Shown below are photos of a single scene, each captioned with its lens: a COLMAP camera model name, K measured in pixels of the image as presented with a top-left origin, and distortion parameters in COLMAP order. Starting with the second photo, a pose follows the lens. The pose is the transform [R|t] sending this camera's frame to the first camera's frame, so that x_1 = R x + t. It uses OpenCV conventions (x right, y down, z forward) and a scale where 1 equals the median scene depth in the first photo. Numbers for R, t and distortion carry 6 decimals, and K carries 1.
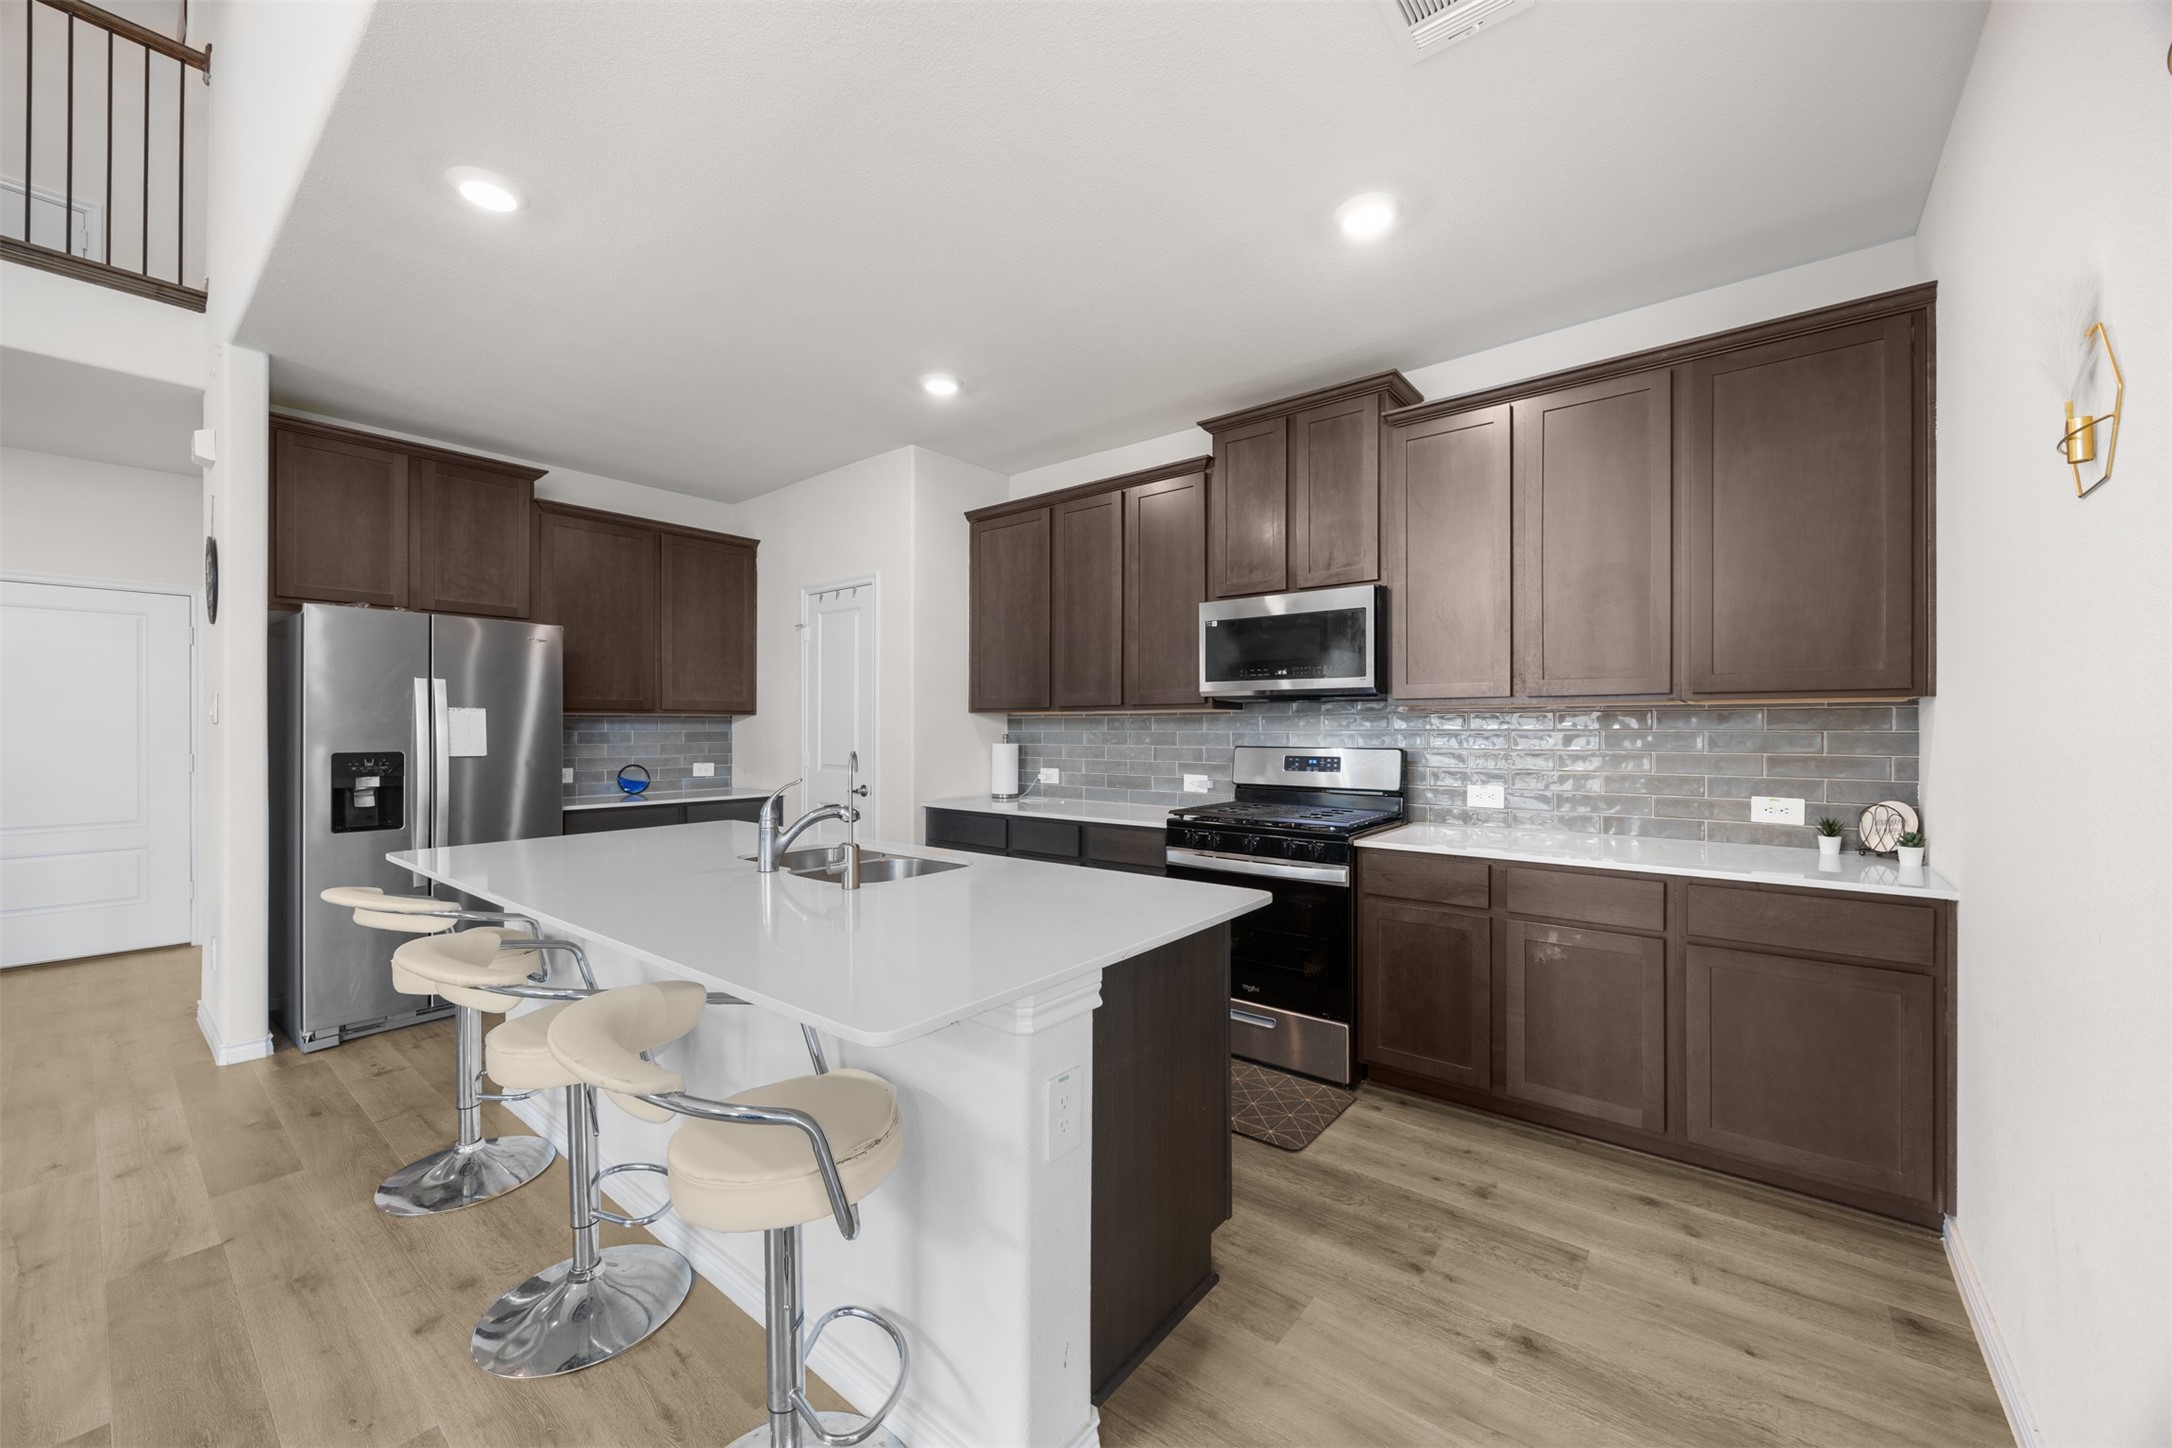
lens RADIAL K [[833.2, 0, 1090.3], [0, 833.2, 719.6], [0, 0, 1]] dist [0.013813, -0.000055]
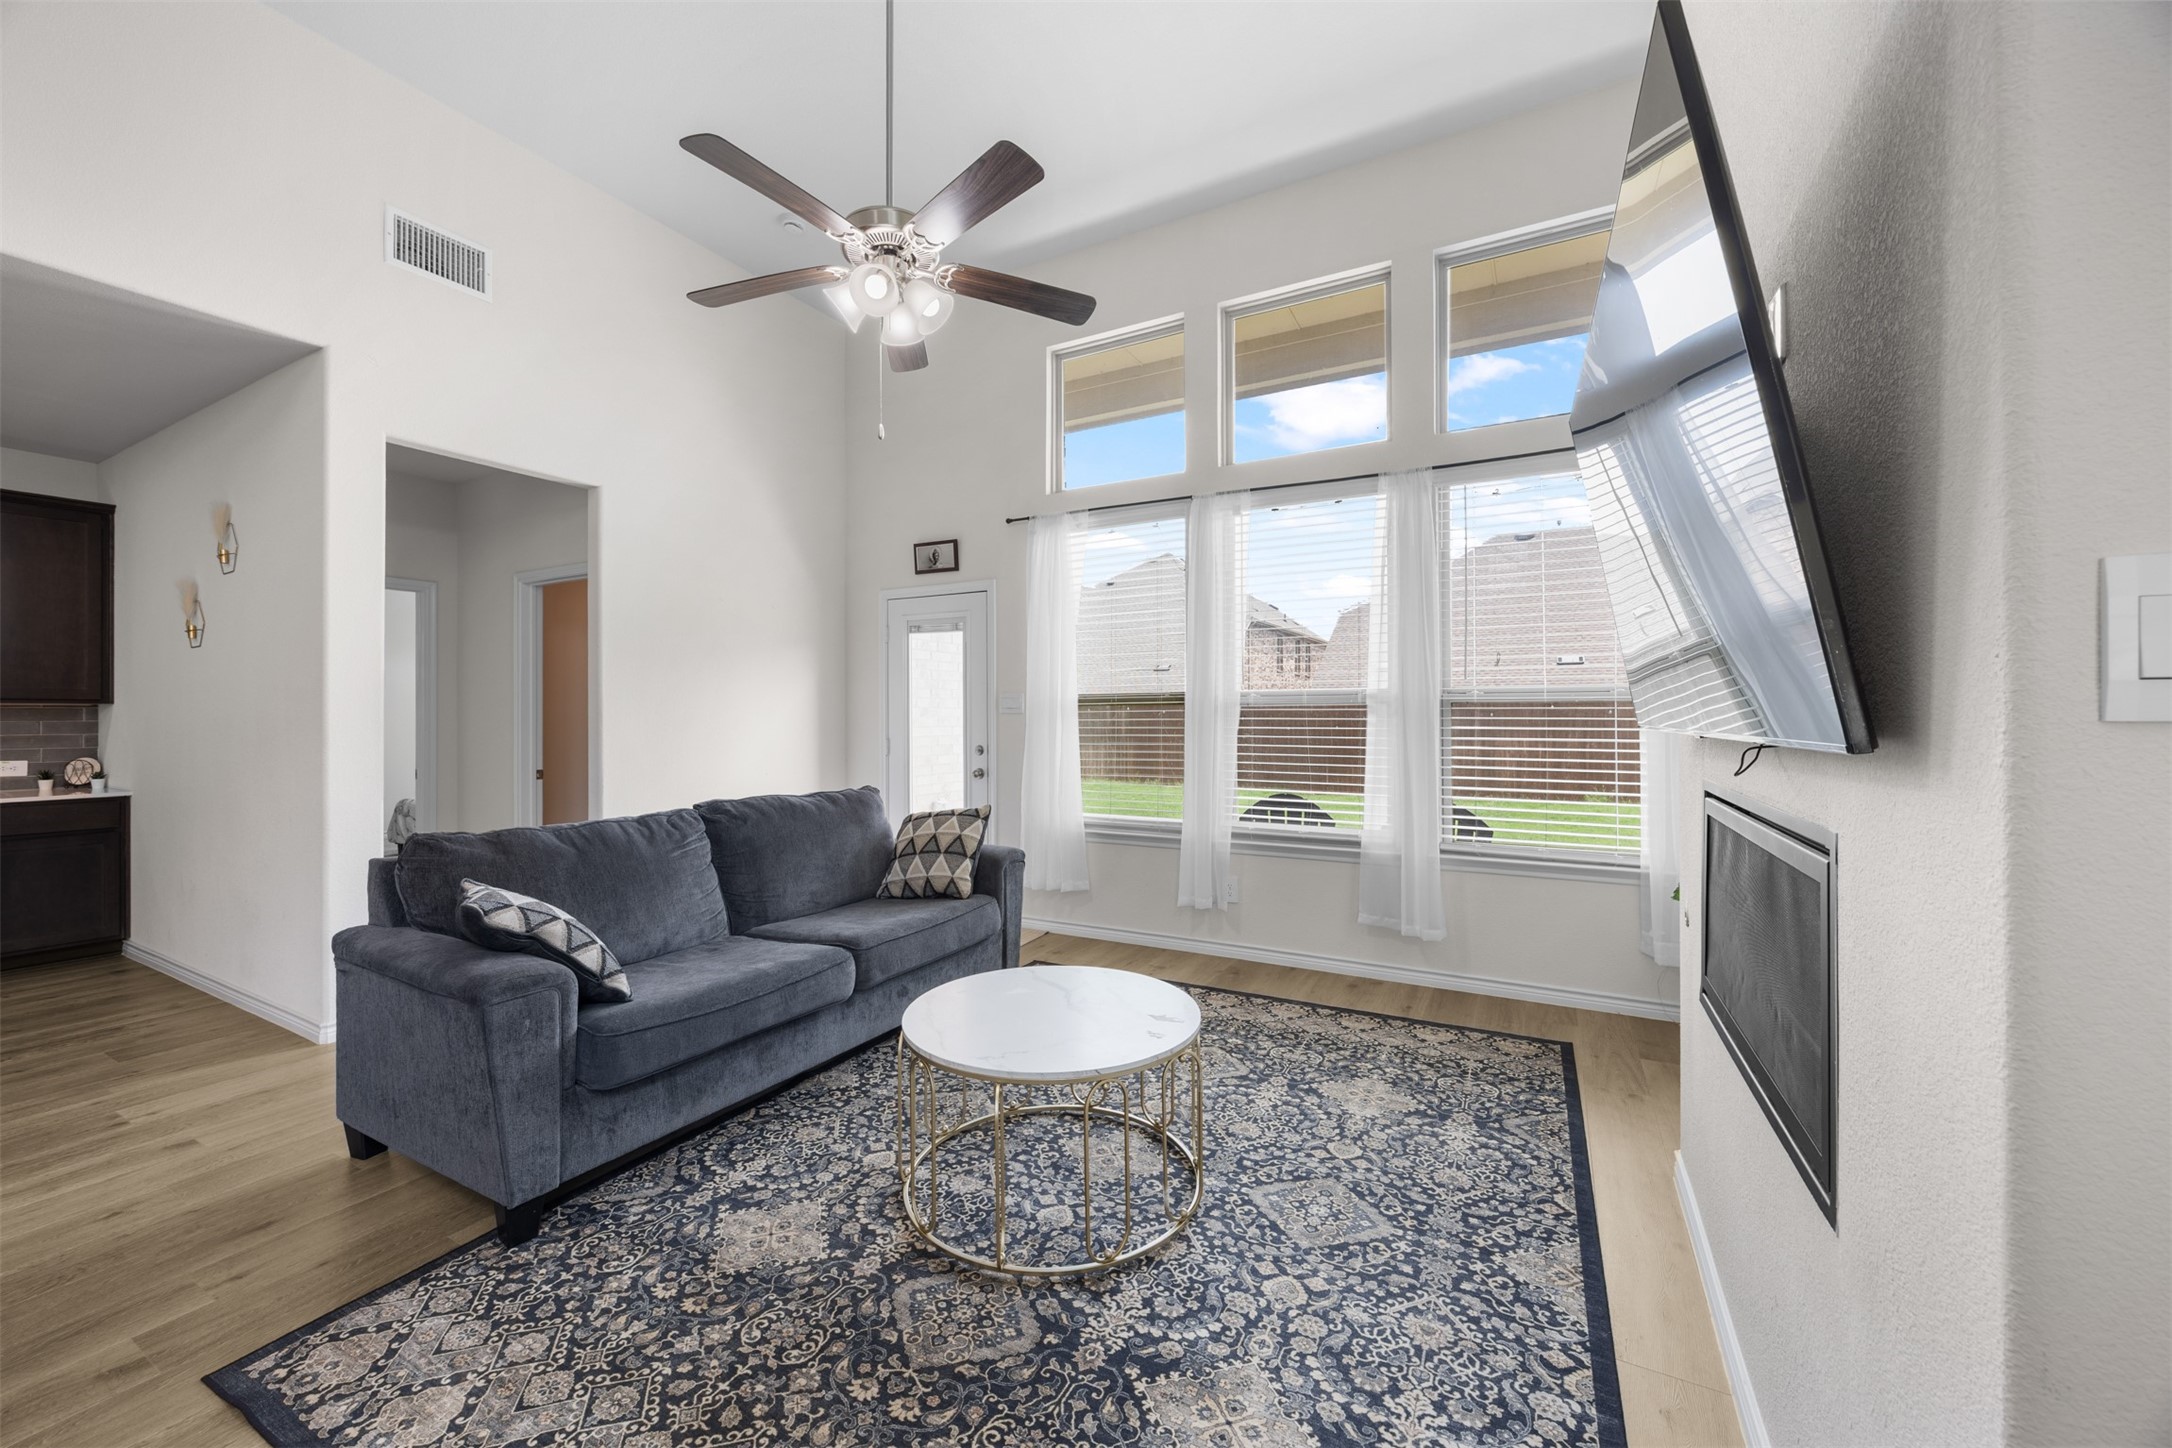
lens RADIAL K [[829.9, 0, 1098.4], [0, 829.9, 717.9], [0, 0, 1]] dist [-0.003672, -0.000414]
pose [[-0.163984, -0.003970, 0.986455, -0.881147], [-0.012895, 0.999915, 0.001880, -0.018669], [-0.986379, -0.012412, -0.164021, -0.666332]]
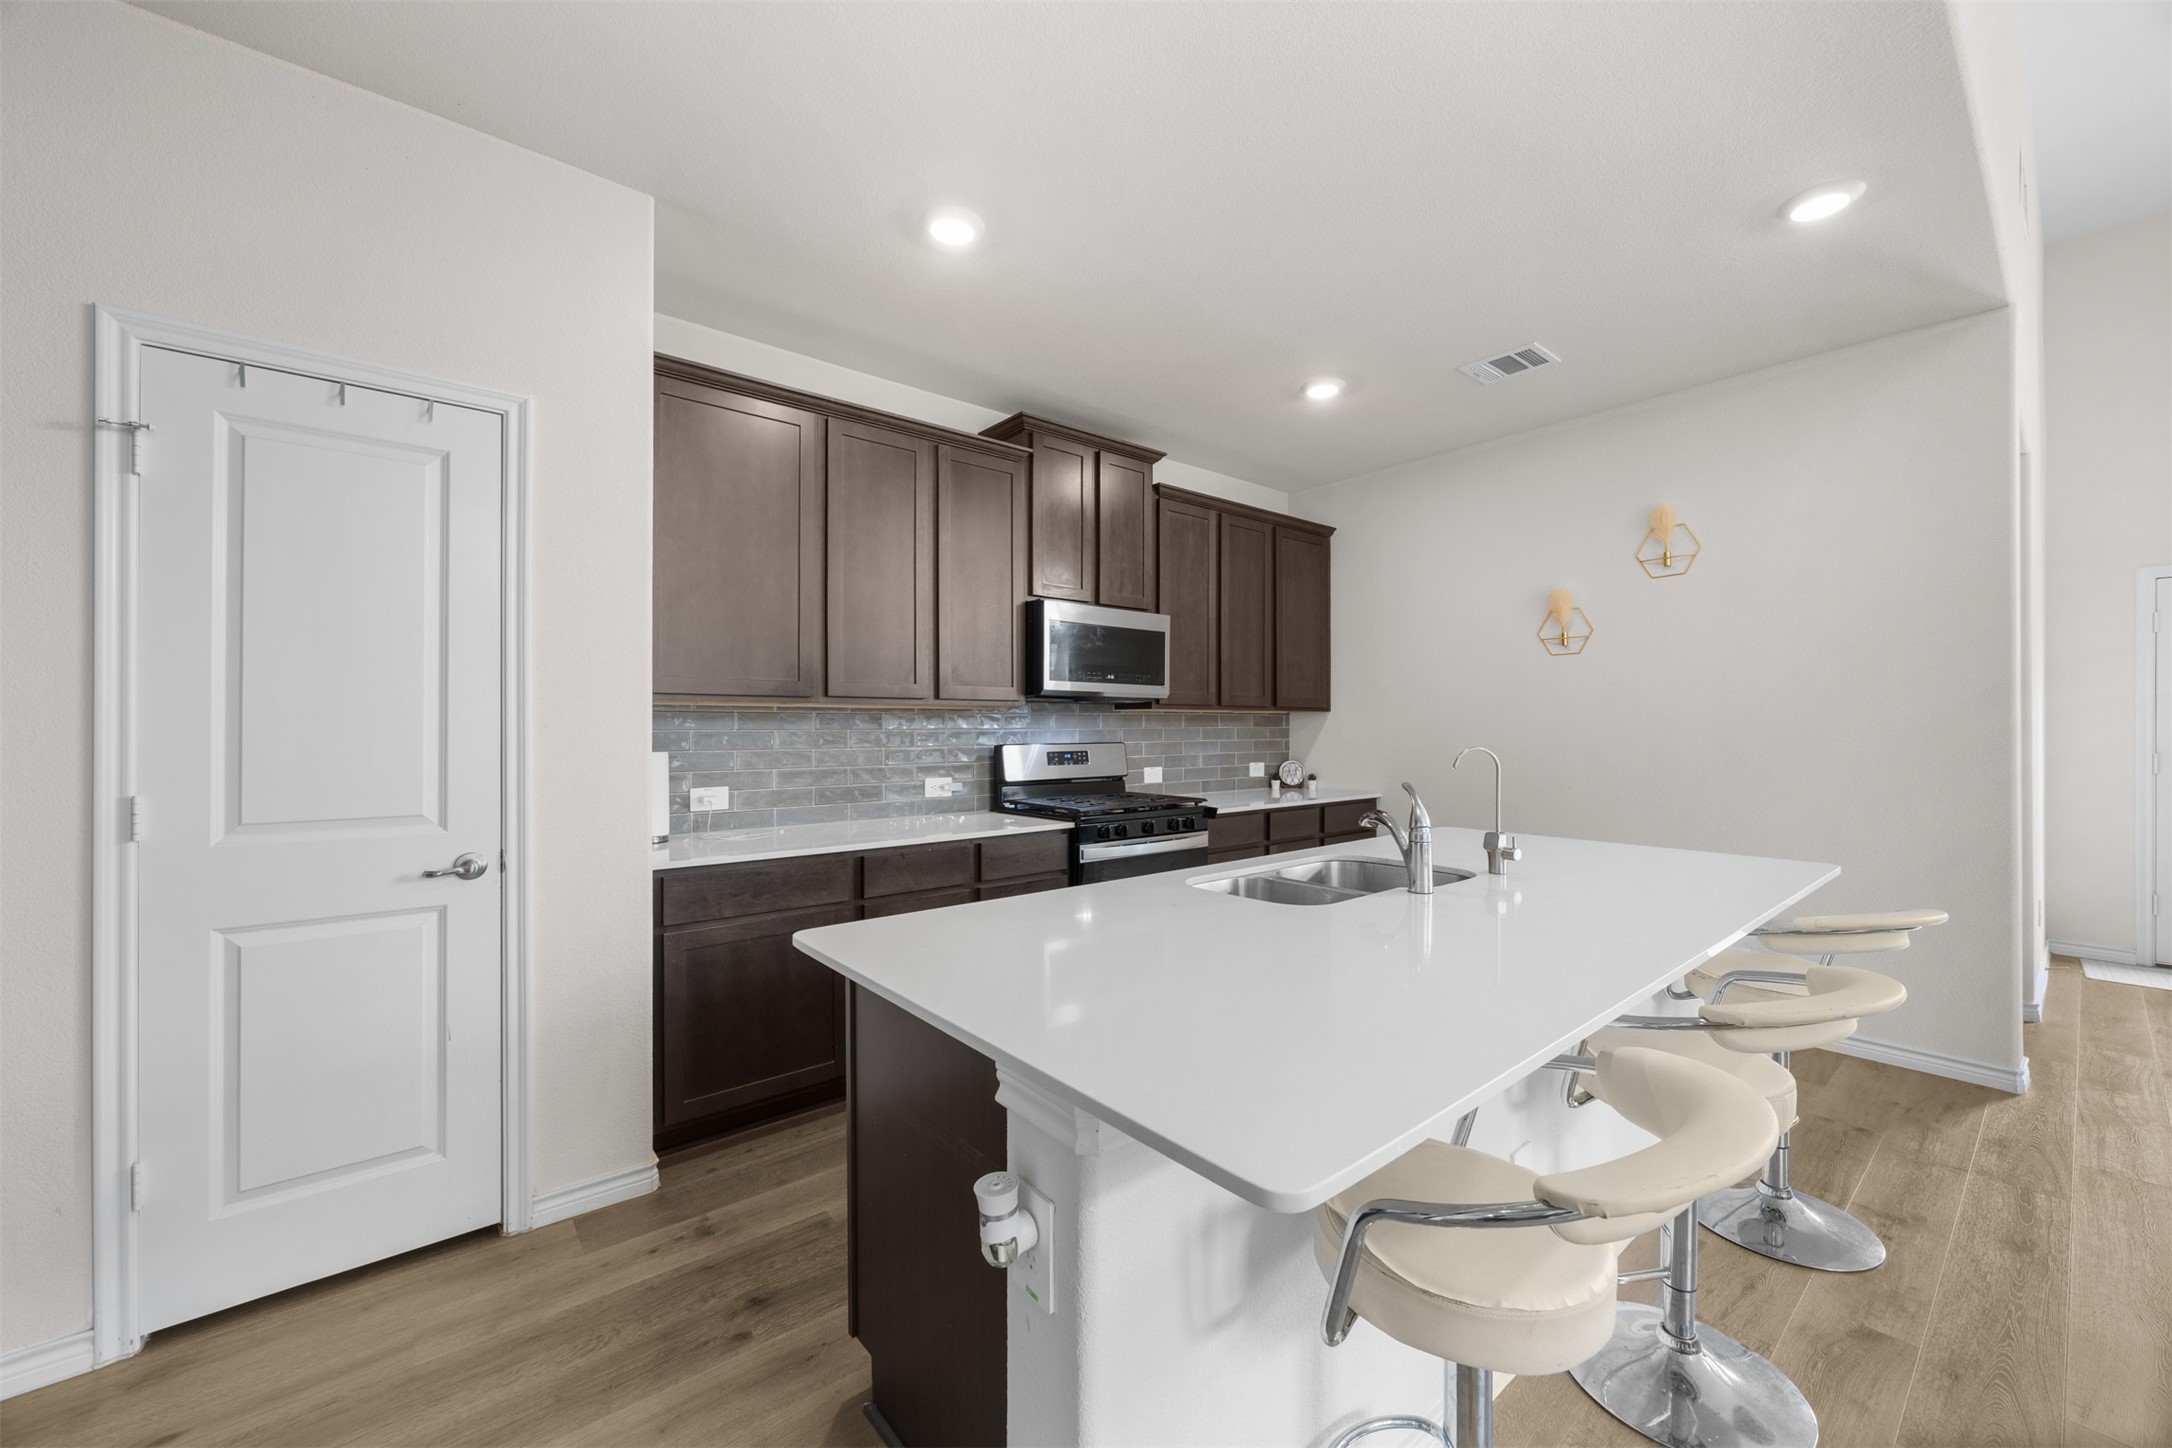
lens RADIAL K [[826.5, 0, 1093.5], [0, 826.5, 725.2], [0, 0, 1]] dist [-0.002414, -0.000164]
pose [[0.207205, -0.000648, 0.978297, -0.804568], [-0.012366, 0.999918, 0.003281, 0.004804], [-0.978219, -0.012778, 0.207180, 0.731272]]
